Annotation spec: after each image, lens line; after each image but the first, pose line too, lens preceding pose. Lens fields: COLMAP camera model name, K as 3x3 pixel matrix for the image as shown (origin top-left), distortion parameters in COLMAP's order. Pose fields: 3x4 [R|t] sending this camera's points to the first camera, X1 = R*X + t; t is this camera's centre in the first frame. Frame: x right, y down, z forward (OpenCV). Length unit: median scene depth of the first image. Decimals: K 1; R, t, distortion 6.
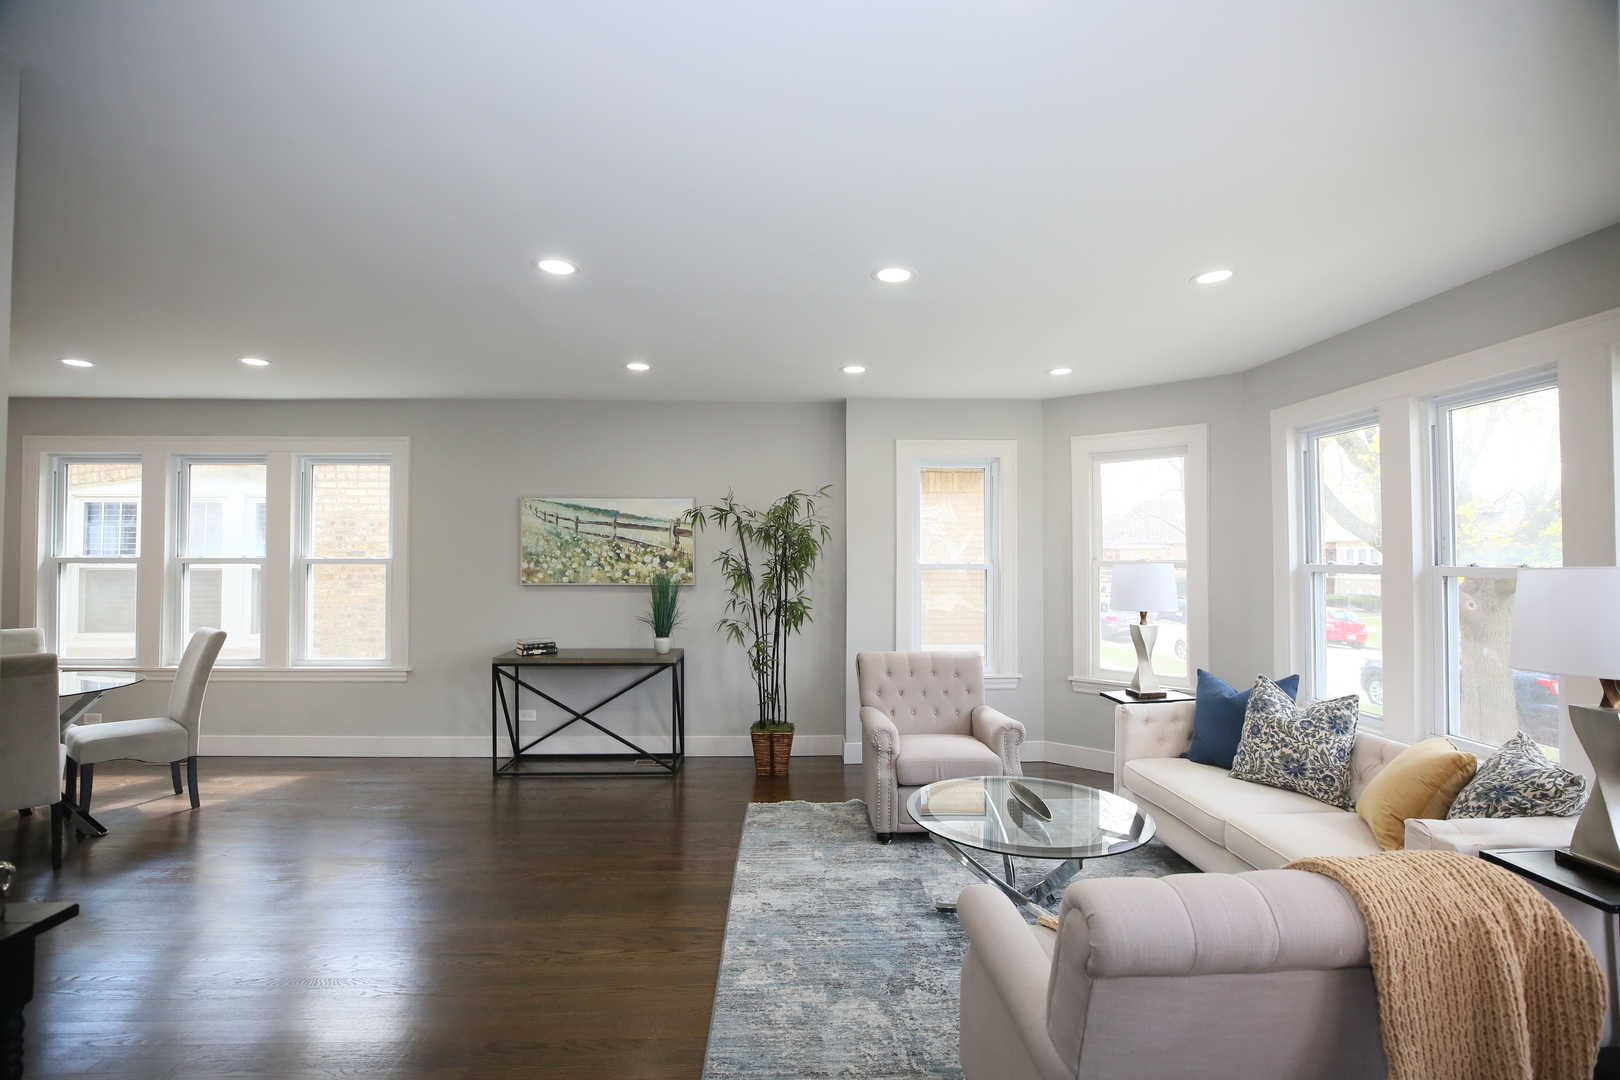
lens RADIAL K [[744.8, 0, 811.6], [0, 744.8, 532.9], [0, 0, 1]] dist [-0.032075, 0.004022]
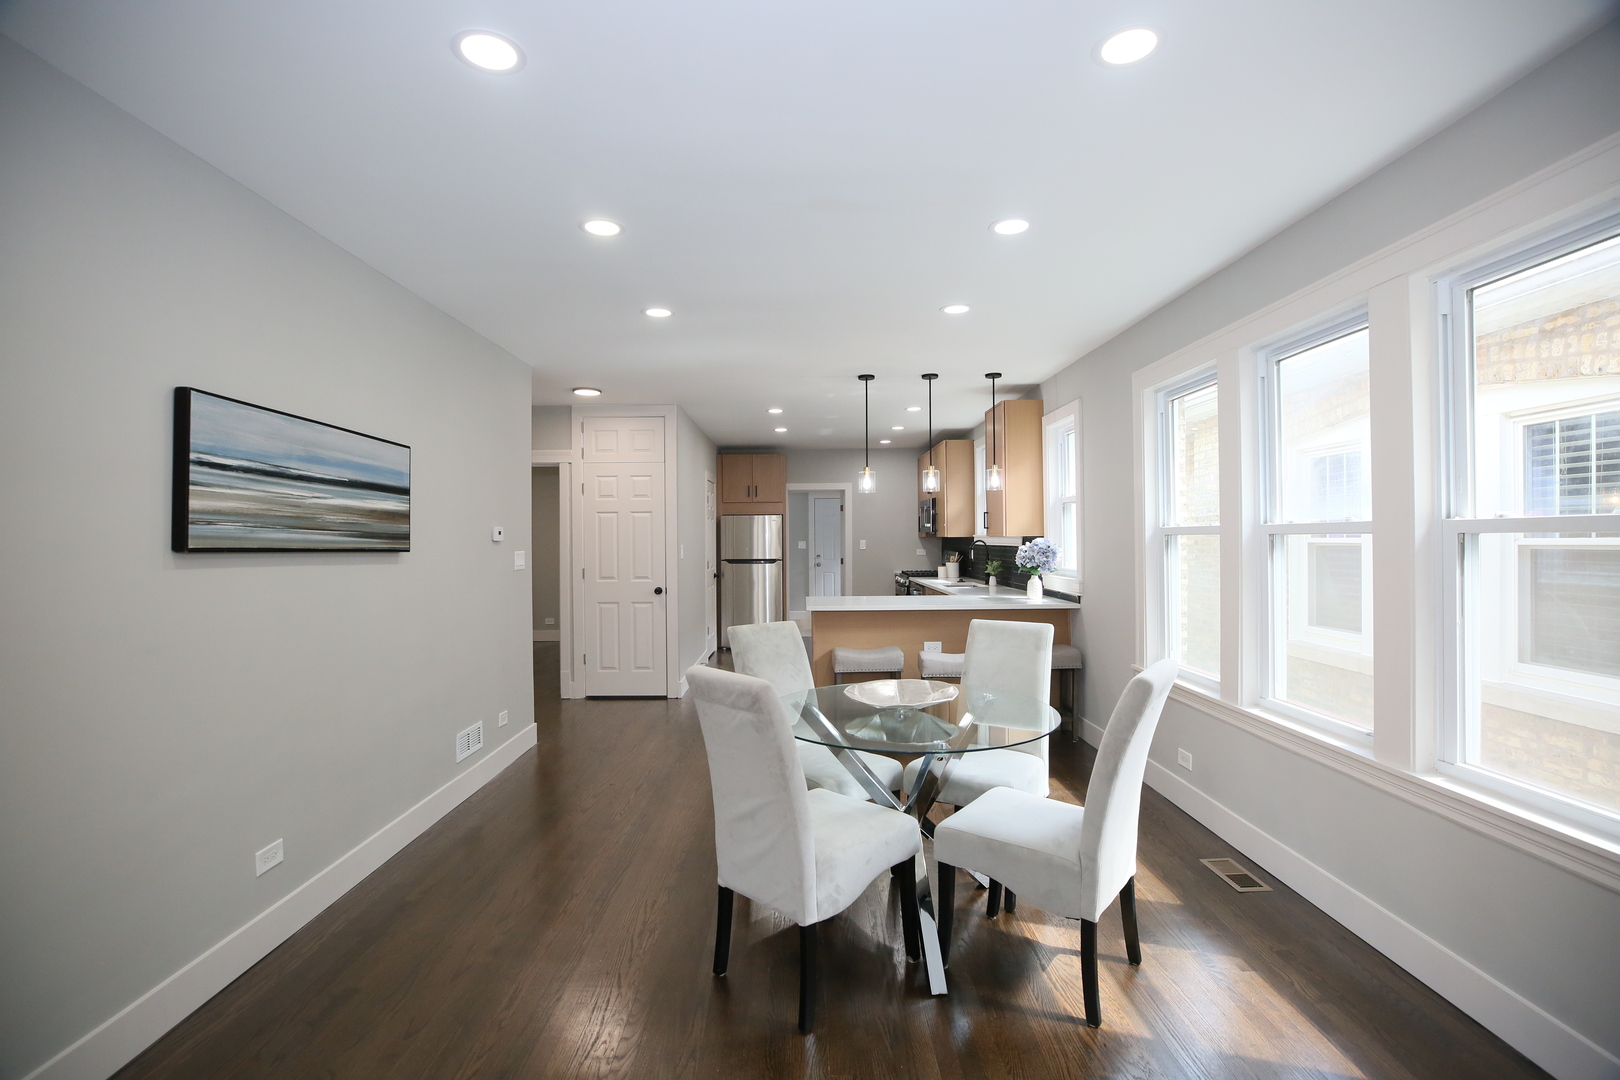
lens RADIAL K [[744.8, 0, 802.3], [0, 744.8, 542.5], [0, 0, 1]] dist [-0.032075, 0.004022]
pose [[-0.042481, 0.003471, -0.999091, -0.265982], [0.040792, 0.999166, 0.001737, 0.032547], [0.998264, -0.040681, -0.042587, 0.651262]]
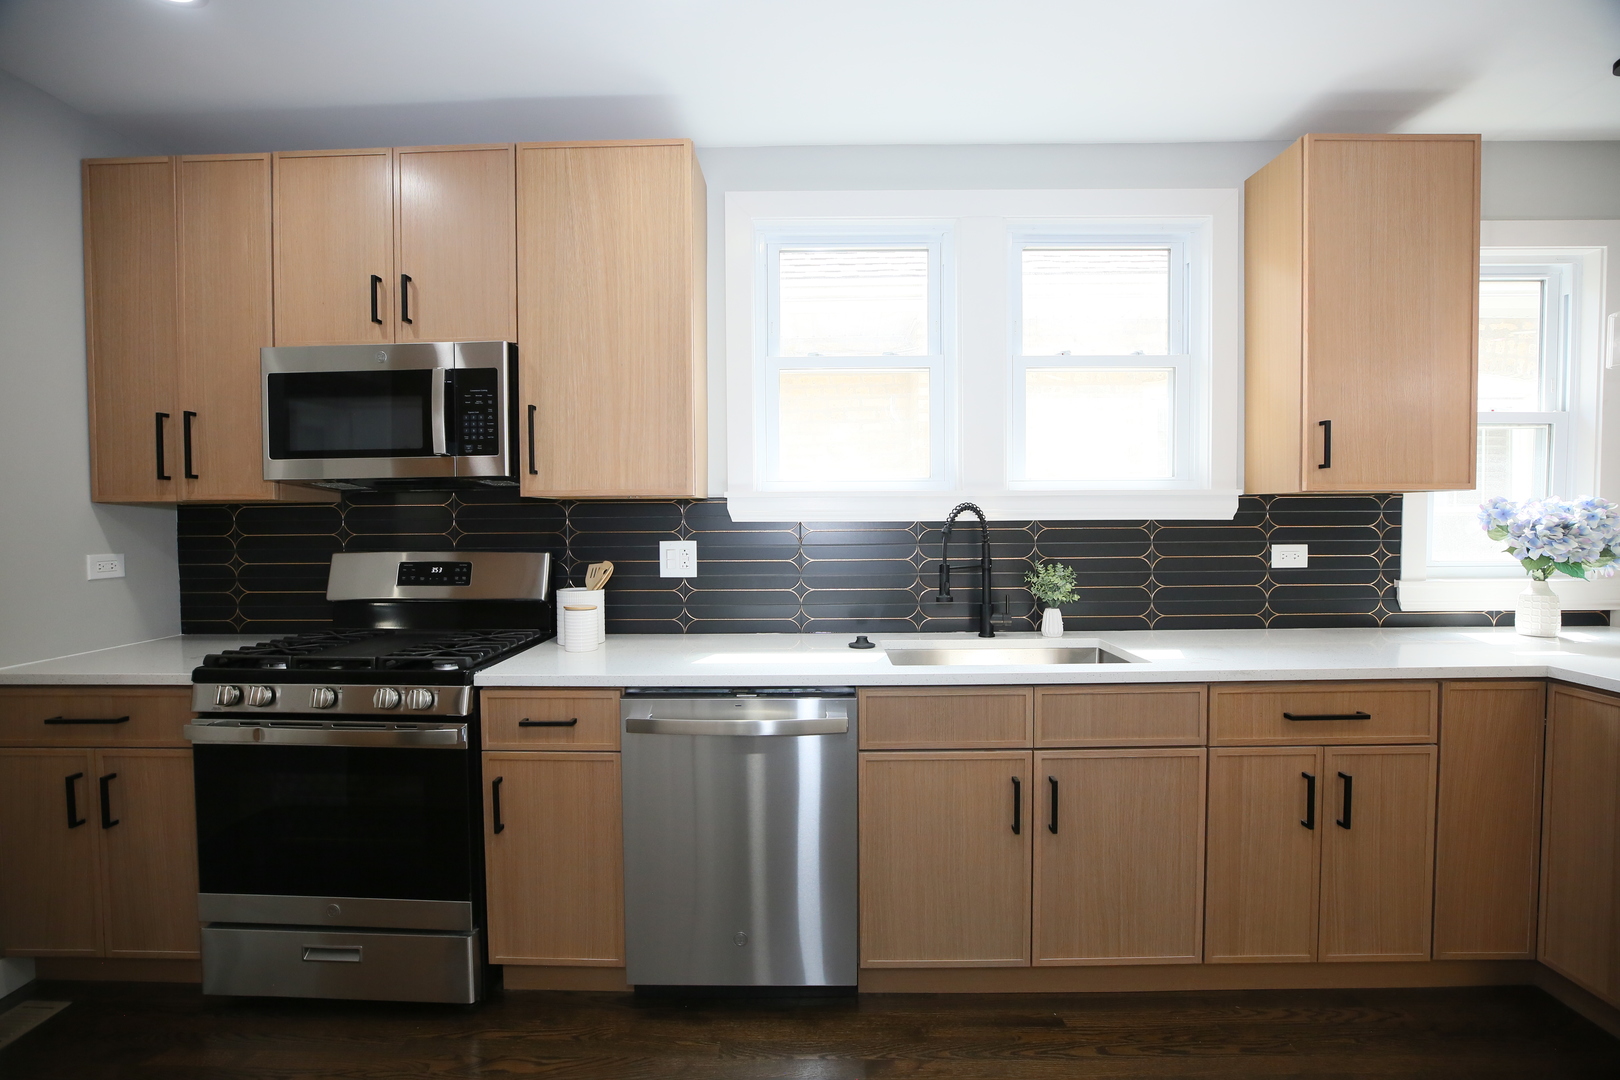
lens RADIAL K [[744.8, 0, 809.8], [0, 744.8, 540.0], [0, 0, 1]] dist [-0.032075, 0.004022]
pose [[0.998374, -0.008112, -0.056425, -1.721561], [0.011918, 0.997652, 0.067438, 0.033013], [0.055745, -0.068001, 0.996127, 0.464772]]
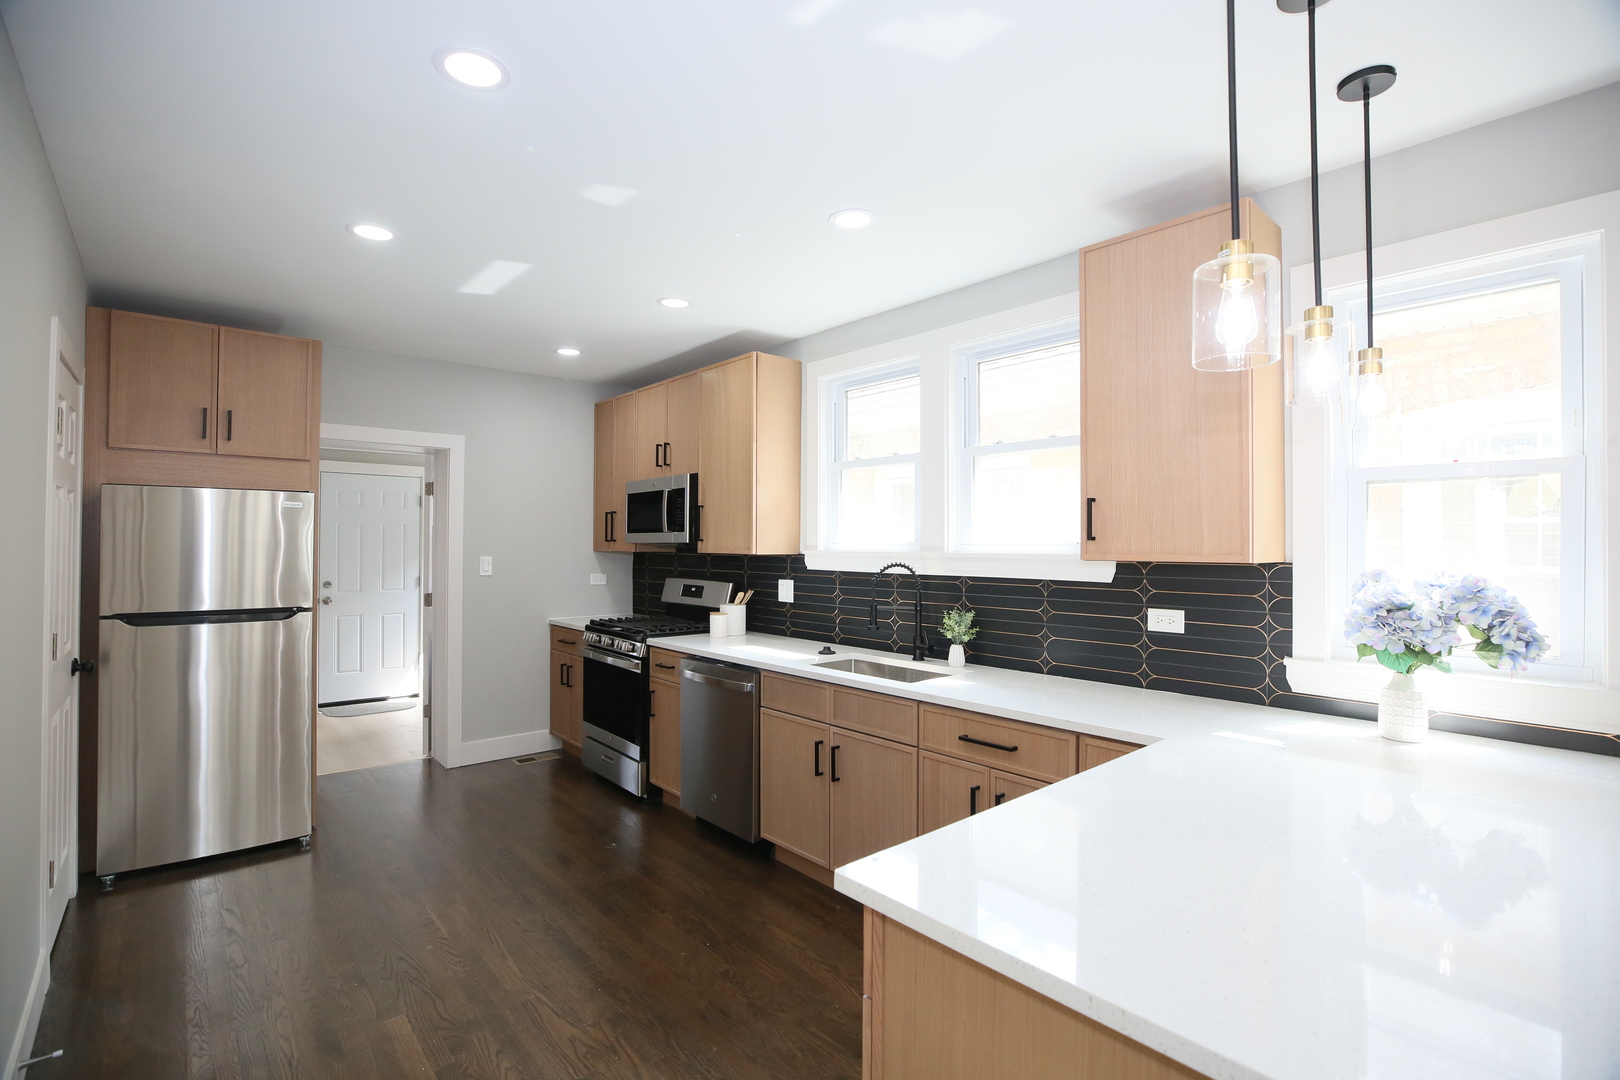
lens RADIAL K [[744.8, 0, 808.3], [0, 744.8, 537.5], [0, 0, 1]] dist [-0.032075, 0.004022]
pose [[0.627497, -0.008012, -0.778578, -1.206225], [0.021580, 0.999742, 0.007105, 0.015448], [0.778320, -0.021260, 0.627508, 0.463939]]
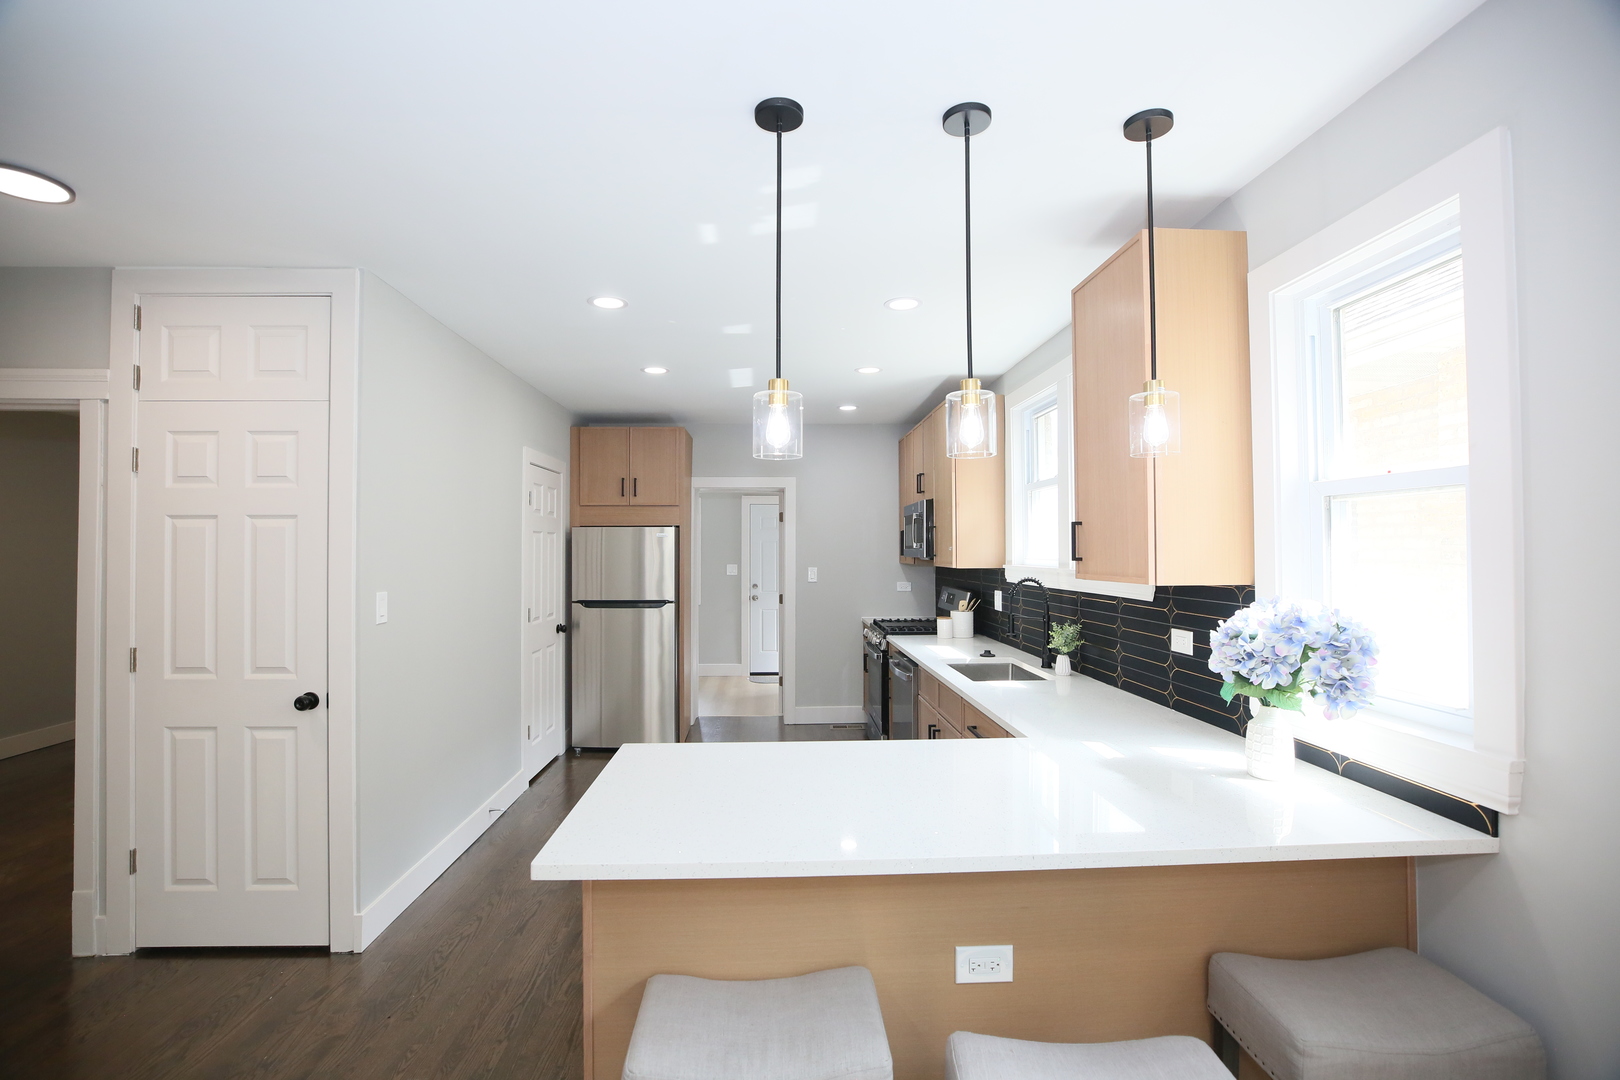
lens RADIAL K [[744.8, 0, 806.7], [0, 744.8, 546.3], [0, 0, 1]] dist [-0.032075, 0.004022]
pose [[0.004910, -0.008672, -0.999950, -0.957390], [0.034921, 0.999354, -0.008495, 0.012546], [0.999378, -0.034877, 0.005210, 0.709307]]
